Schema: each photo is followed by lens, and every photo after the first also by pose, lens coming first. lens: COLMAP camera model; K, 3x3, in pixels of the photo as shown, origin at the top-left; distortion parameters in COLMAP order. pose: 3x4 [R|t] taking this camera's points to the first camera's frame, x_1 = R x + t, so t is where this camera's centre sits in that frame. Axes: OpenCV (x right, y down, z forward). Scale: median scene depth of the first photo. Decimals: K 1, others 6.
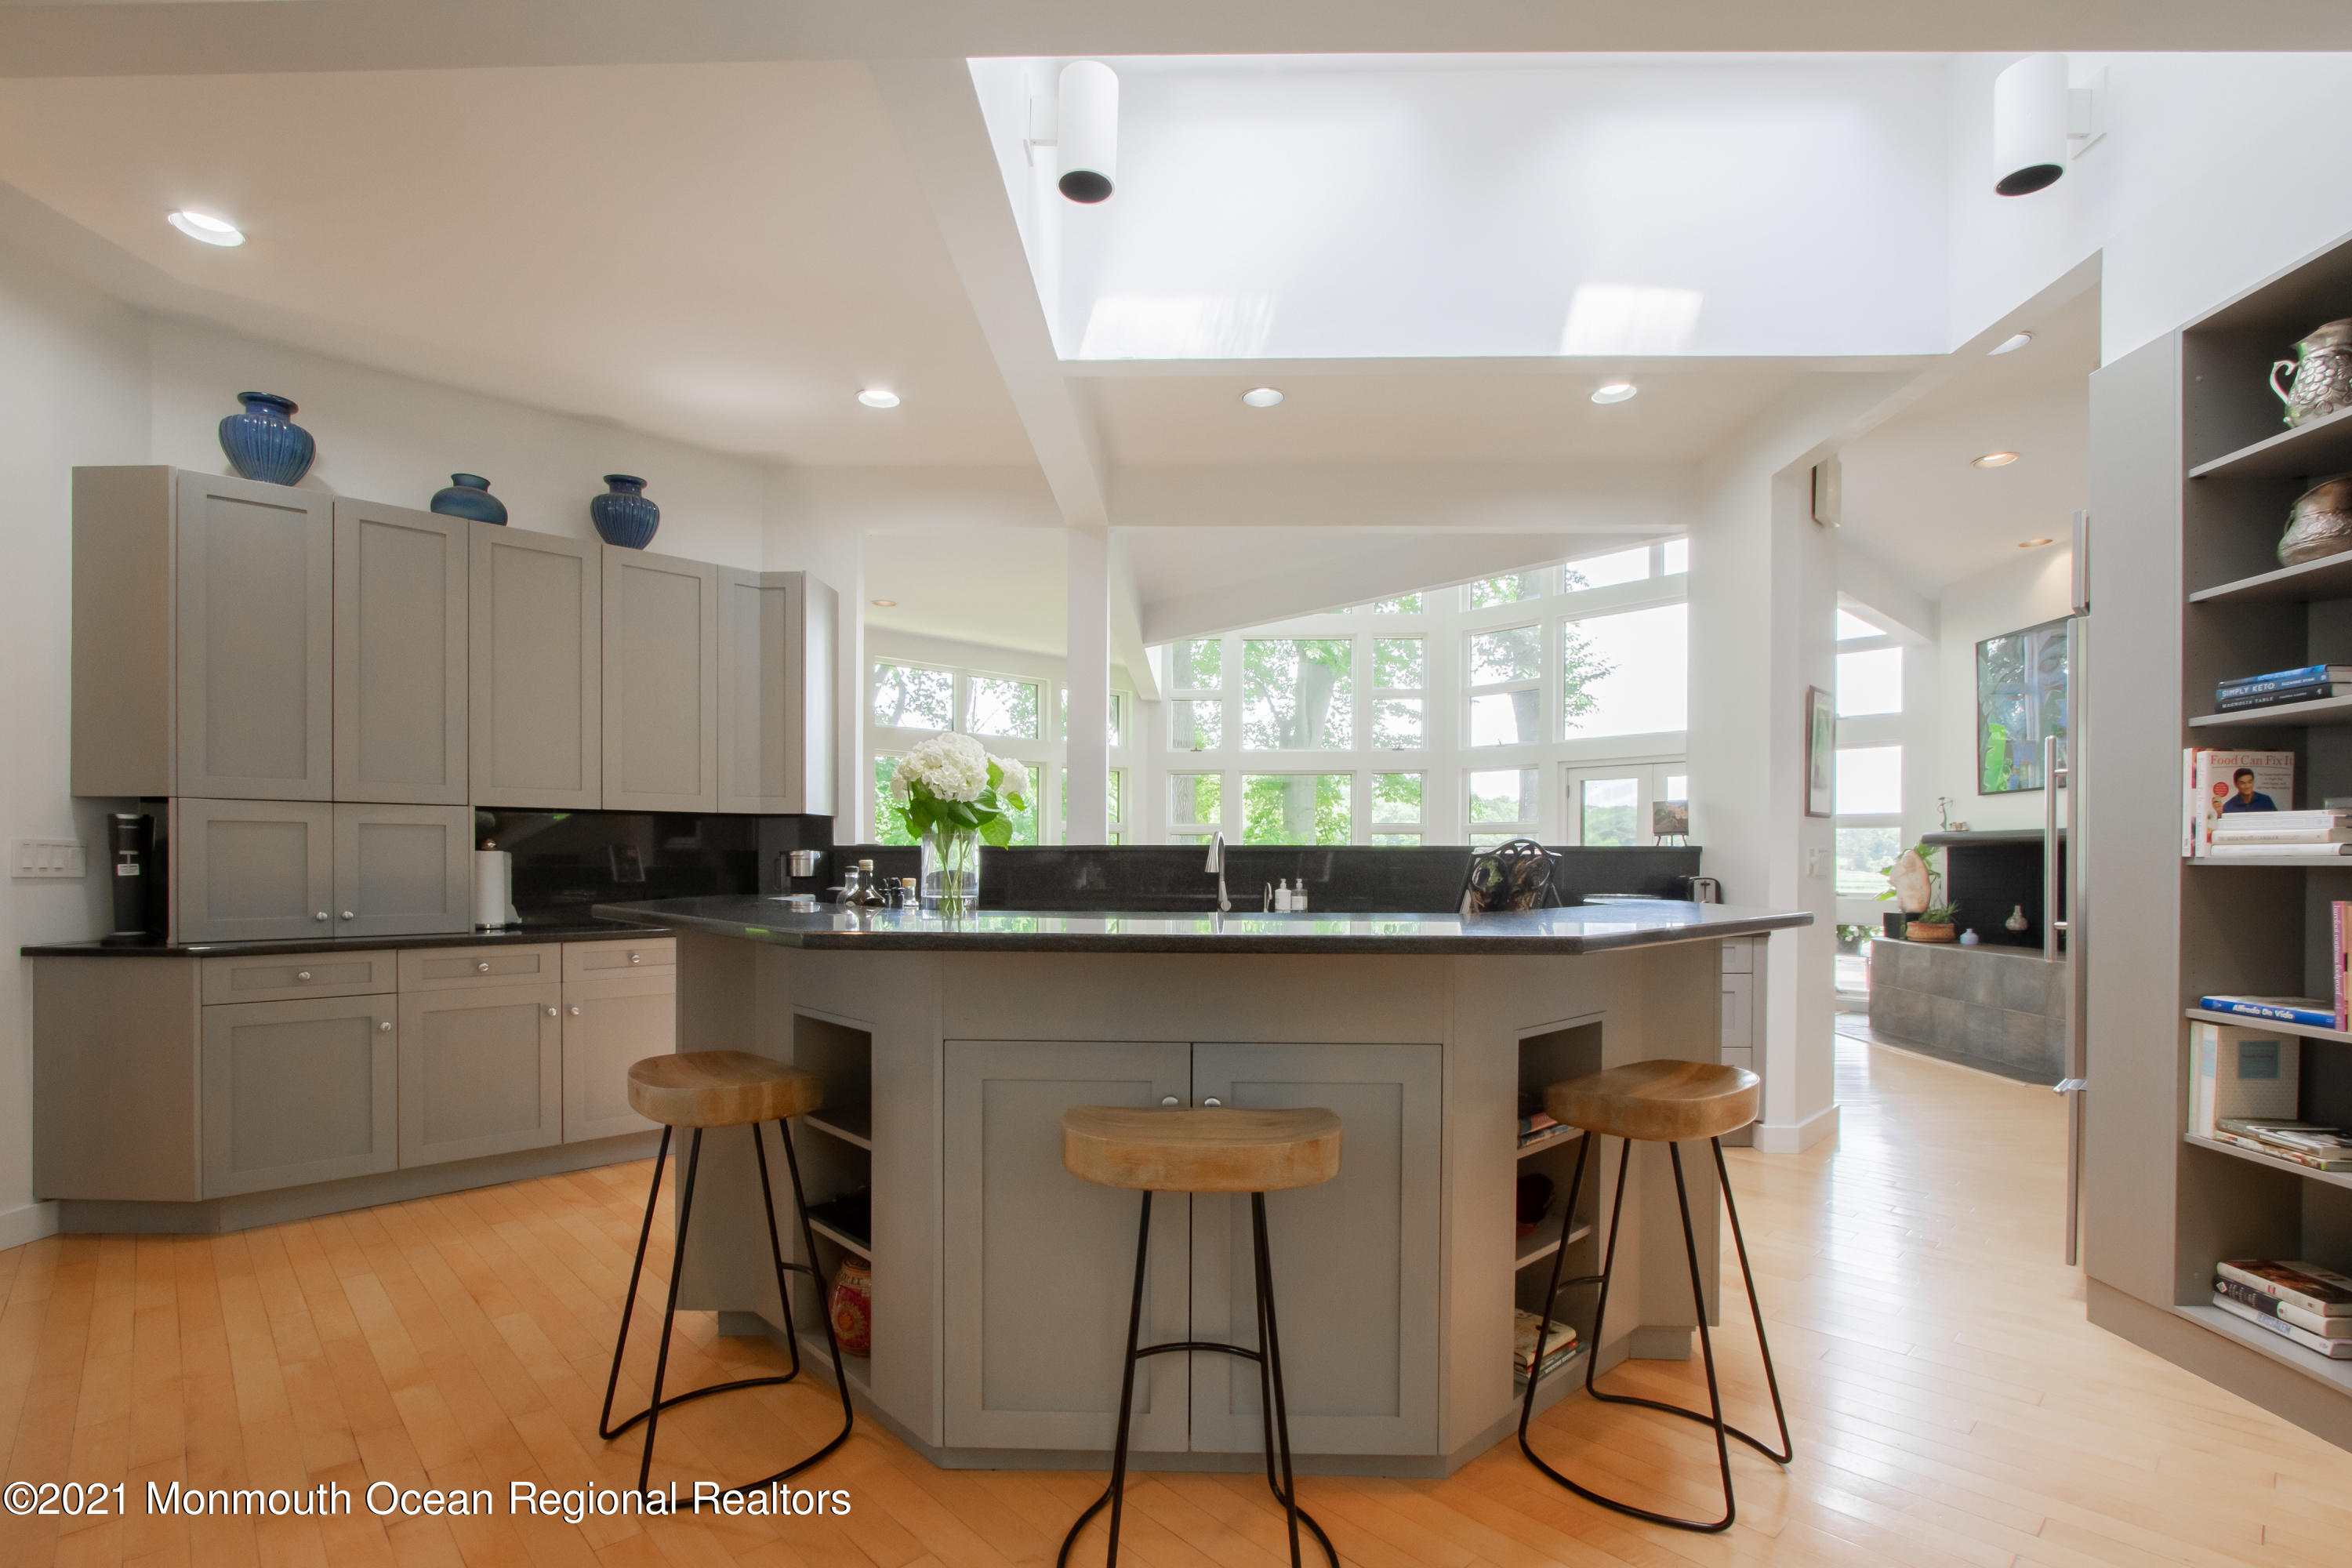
lens RADIAL K [[1093.4, 0, 1175.1], [0, 1093.4, 865.2], [0, 0, 1]] dist [-0.016594, 0.000829]
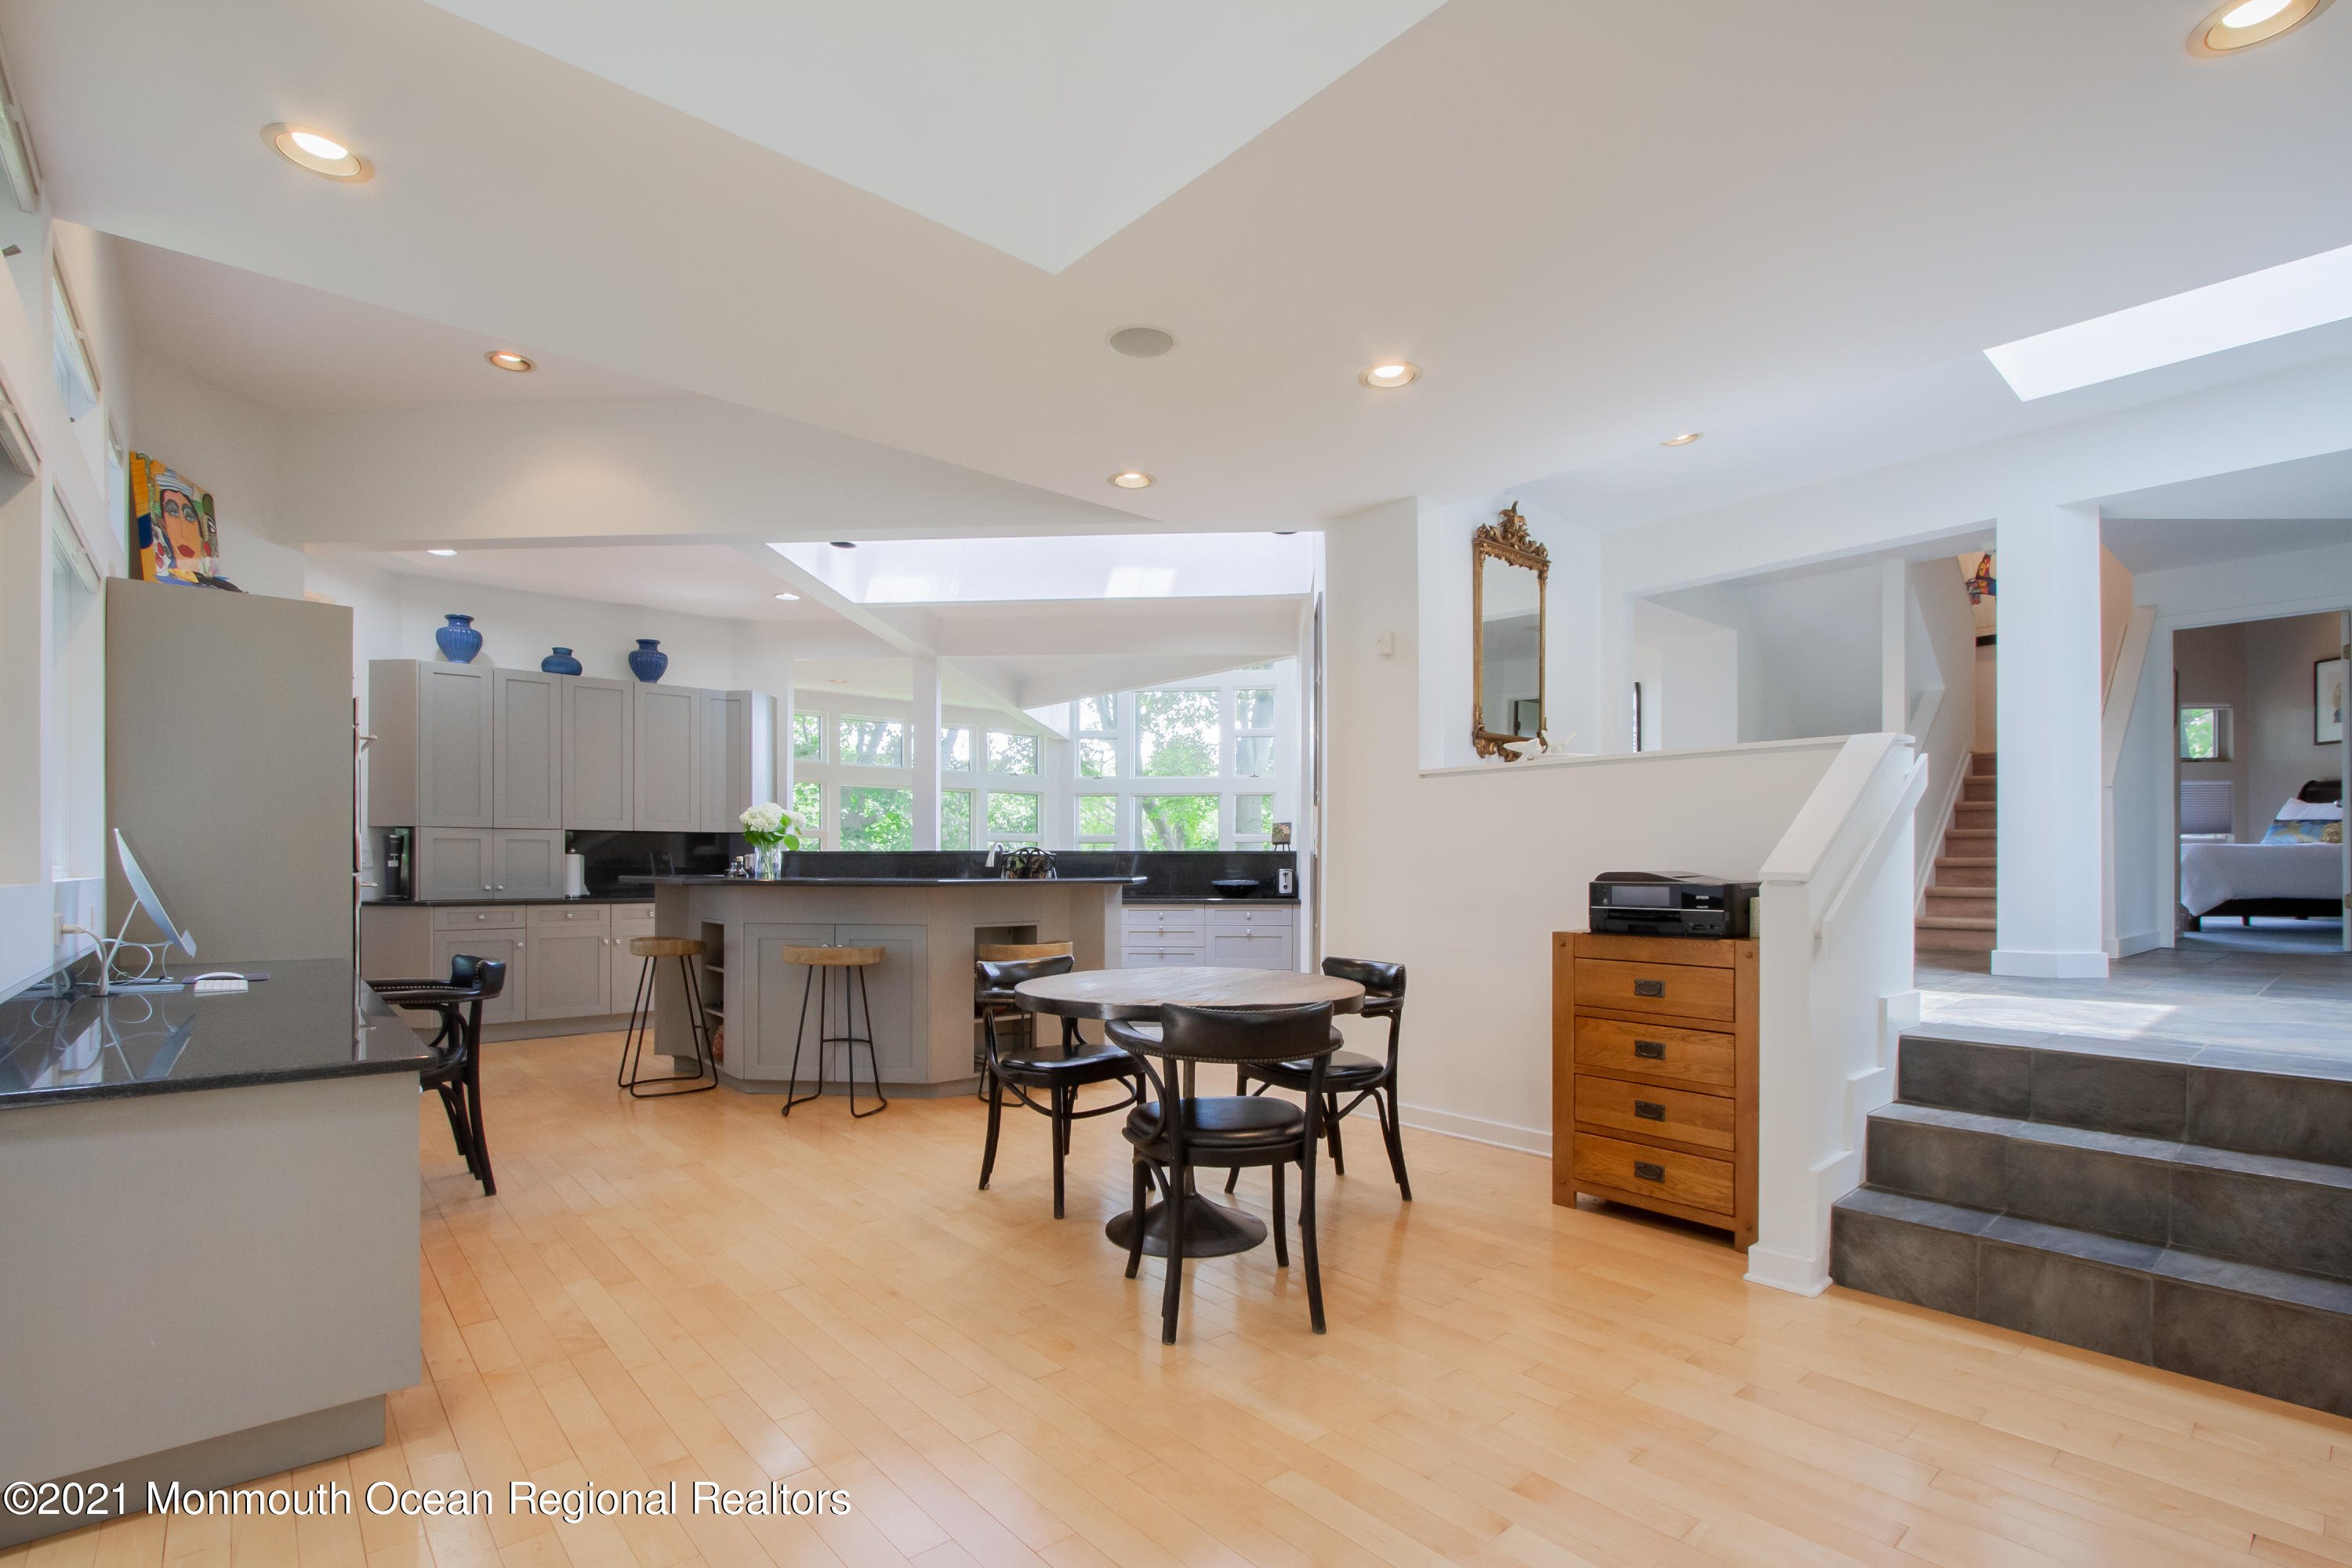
lens RADIAL K [[1092.6, 0, 1180.2], [0, 1092.6, 870.3], [0, 0, 1]] dist [-0.015930, 0.000592]
pose [[0.998822, 0.000506, -0.048516, 0.493577], [-0.000636, 0.999996, -0.002670, 0.018884], [0.048515, 0.002697, 0.998819, -0.801503]]
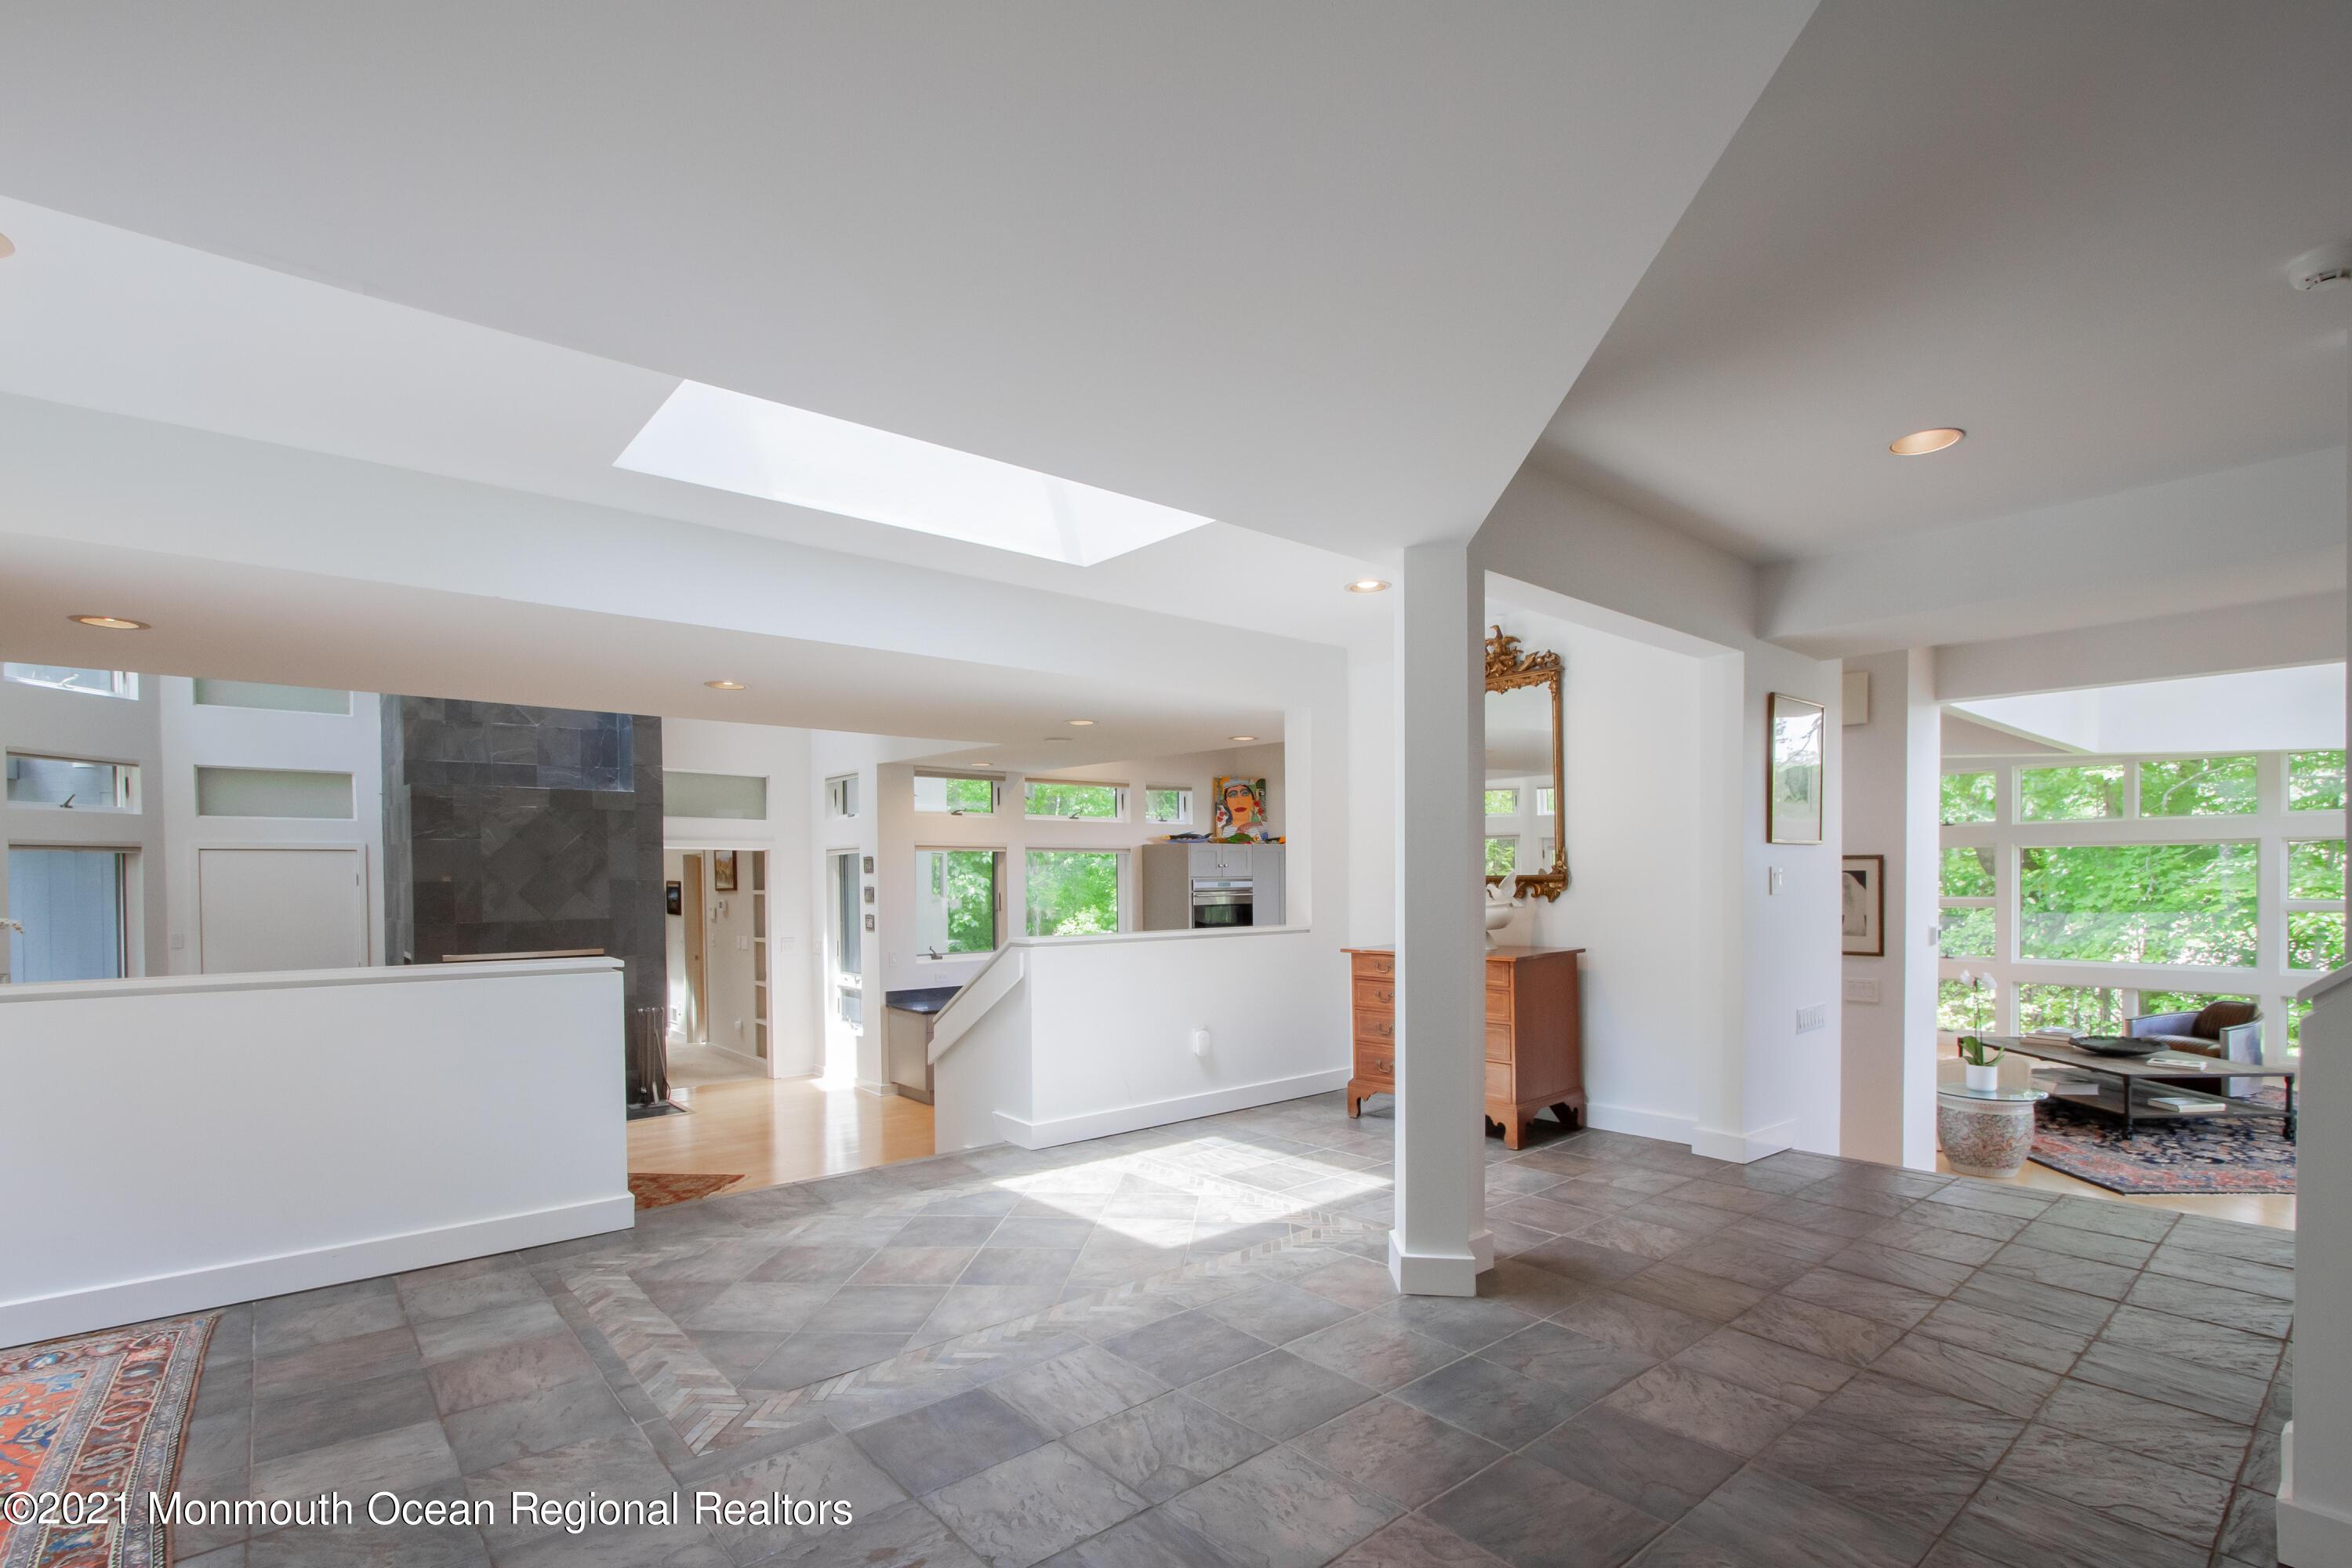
lens RADIAL K [[1104.2, 0, 1171.8], [0, 1104.2, 893.8], [0, 0, 1]] dist [-0.005030, -0.000271]
pose [[-0.061552, 0.012467, -0.998026, 2.231395], [0.001090, 0.999922, 0.012424, -0.149908], [0.998103, -0.000323, -0.061561, 0.321479]]
